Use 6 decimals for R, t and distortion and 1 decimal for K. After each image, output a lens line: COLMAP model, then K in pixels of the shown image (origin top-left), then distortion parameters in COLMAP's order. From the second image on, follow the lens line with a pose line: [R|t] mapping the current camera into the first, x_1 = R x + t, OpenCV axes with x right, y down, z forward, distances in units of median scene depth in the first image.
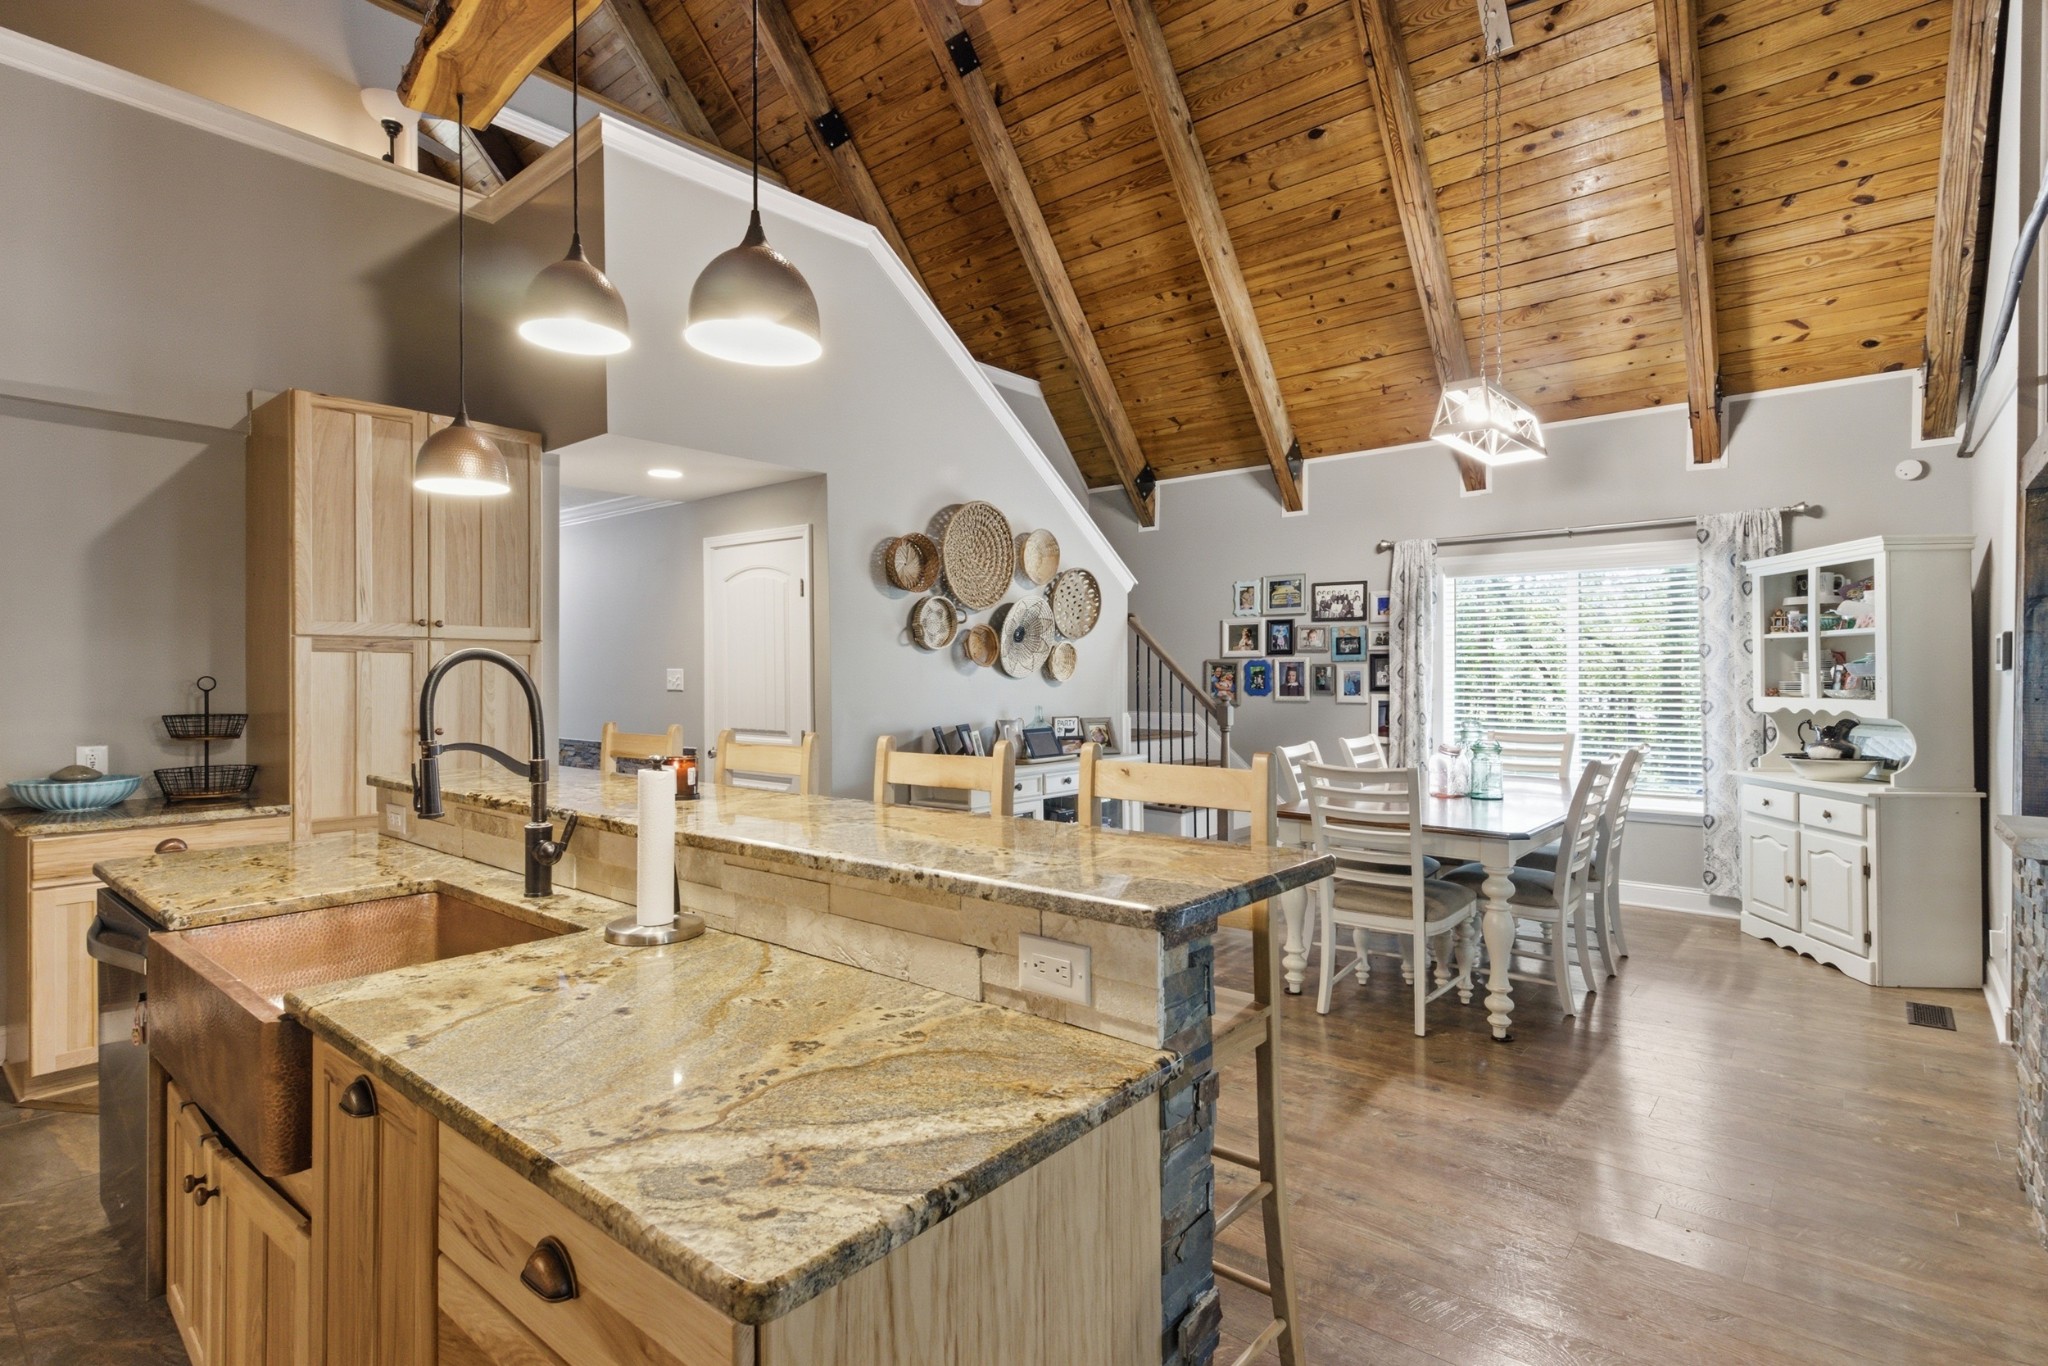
lens RADIAL K [[1021.4, 0, 1022.9], [0, 1021.4, 683.8], [0, 0, 1]] dist [-0.000426, -0.000460]
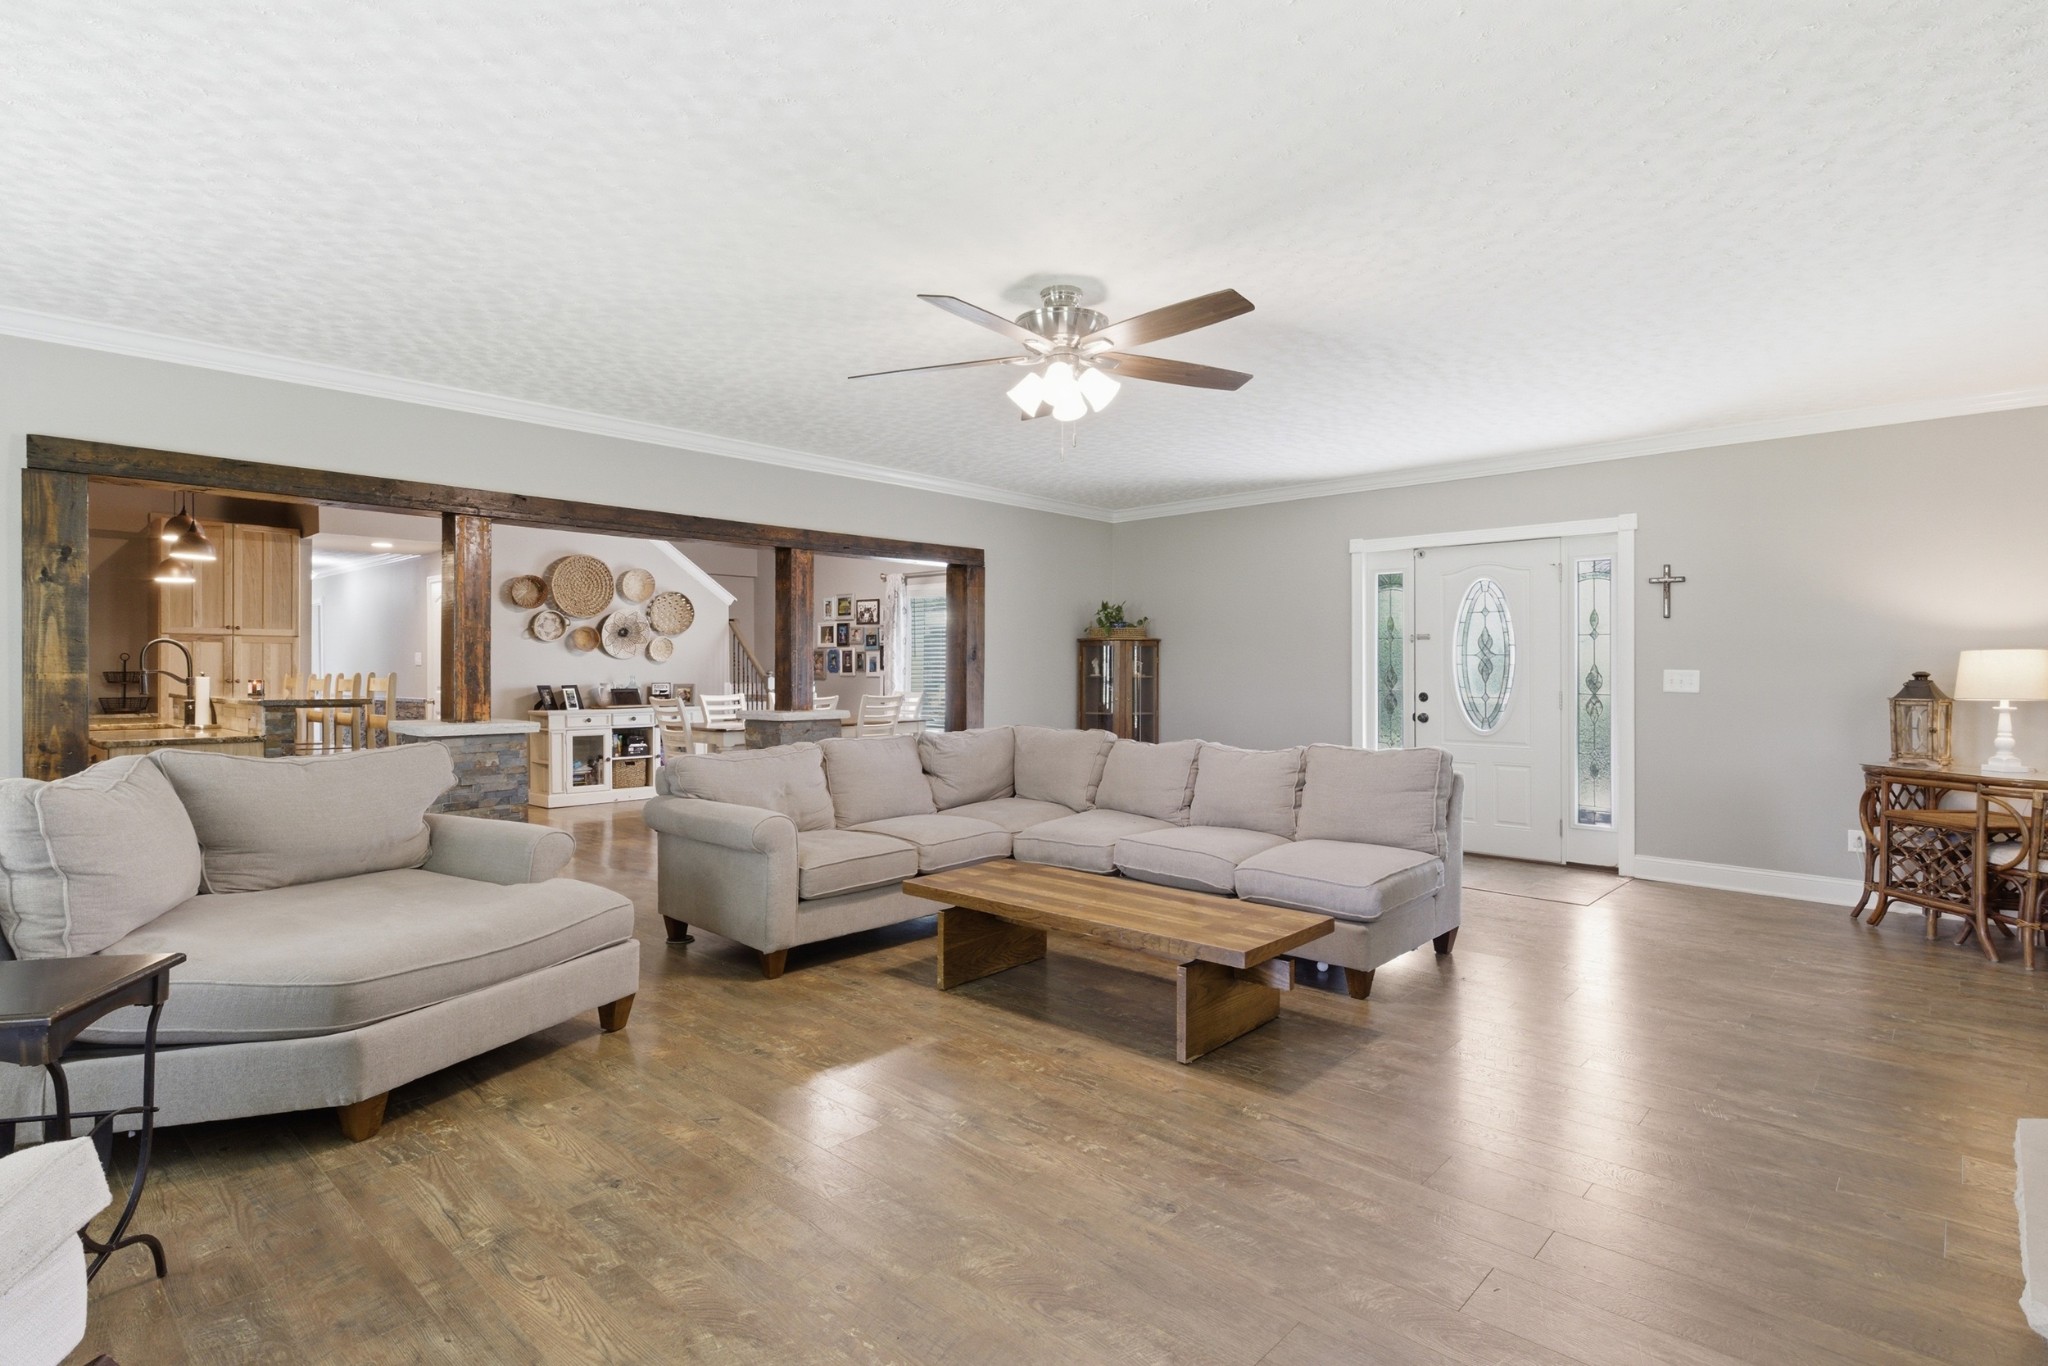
lens RADIAL K [[1021.4, 0, 1017.8], [0, 1021.4, 665.4], [0, 0, 1]] dist [-0.000426, -0.000460]
pose [[0.998707, 0.003369, -0.050728, 0.673550], [-0.004080, 0.999895, -0.013916, 0.024032], [0.050676, 0.014105, 0.998616, -0.589028]]
